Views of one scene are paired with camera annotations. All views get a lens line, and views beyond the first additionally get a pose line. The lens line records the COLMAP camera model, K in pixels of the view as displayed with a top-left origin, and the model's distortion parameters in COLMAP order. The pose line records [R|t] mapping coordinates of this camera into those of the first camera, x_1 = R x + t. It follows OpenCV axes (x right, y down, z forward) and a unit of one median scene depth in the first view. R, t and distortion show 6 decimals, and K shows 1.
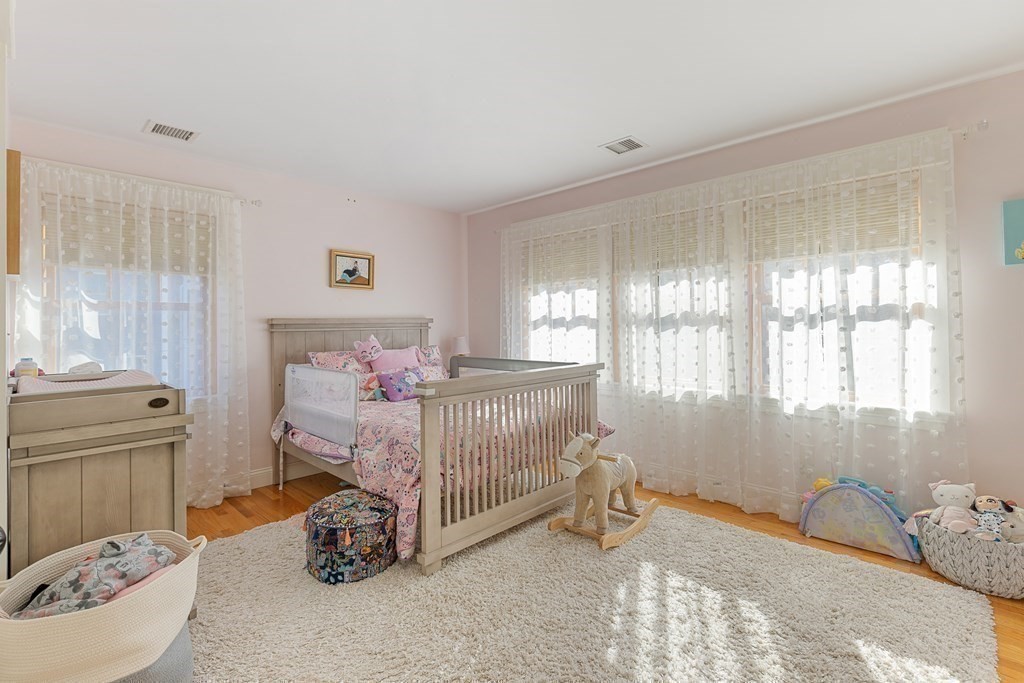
lens RADIAL K [[470.7, 0, 512.2], [0, 470.7, 334.8], [0, 0, 1]] dist [0.002125, -0.000383]
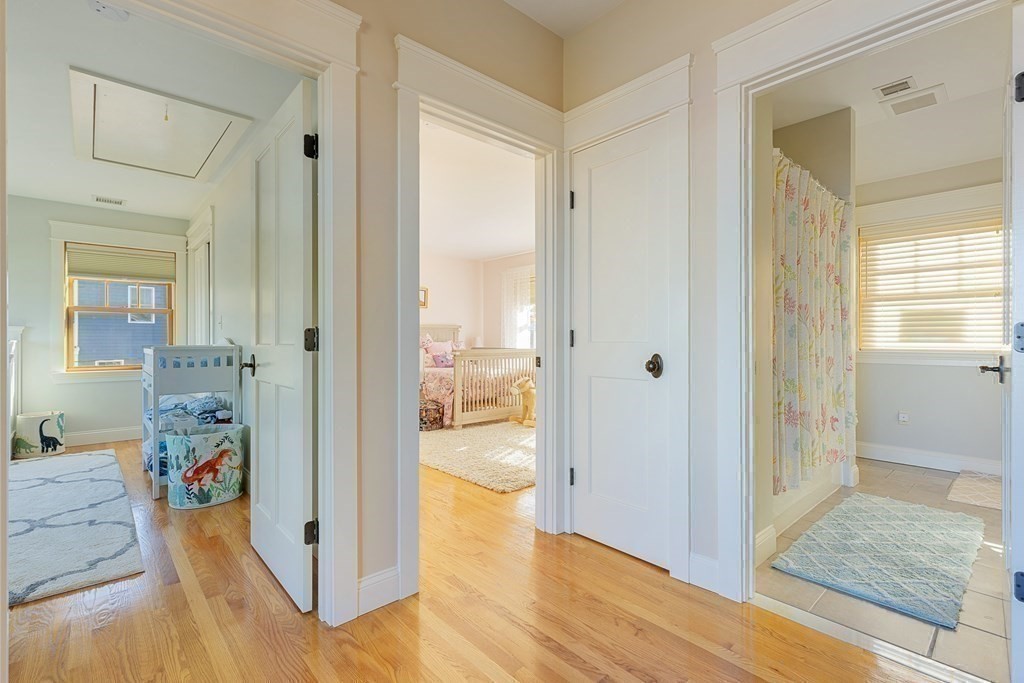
lens RADIAL K [[470.7, 0, 512.2], [0, 470.7, 334.8], [0, 0, 1]] dist [0.002125, -0.000383]
pose [[0.997719, 0.003421, -0.067418, 0.245525], [-0.004929, 0.999741, -0.022214, 0.068793], [0.067324, 0.022496, 0.997478, -1.283978]]
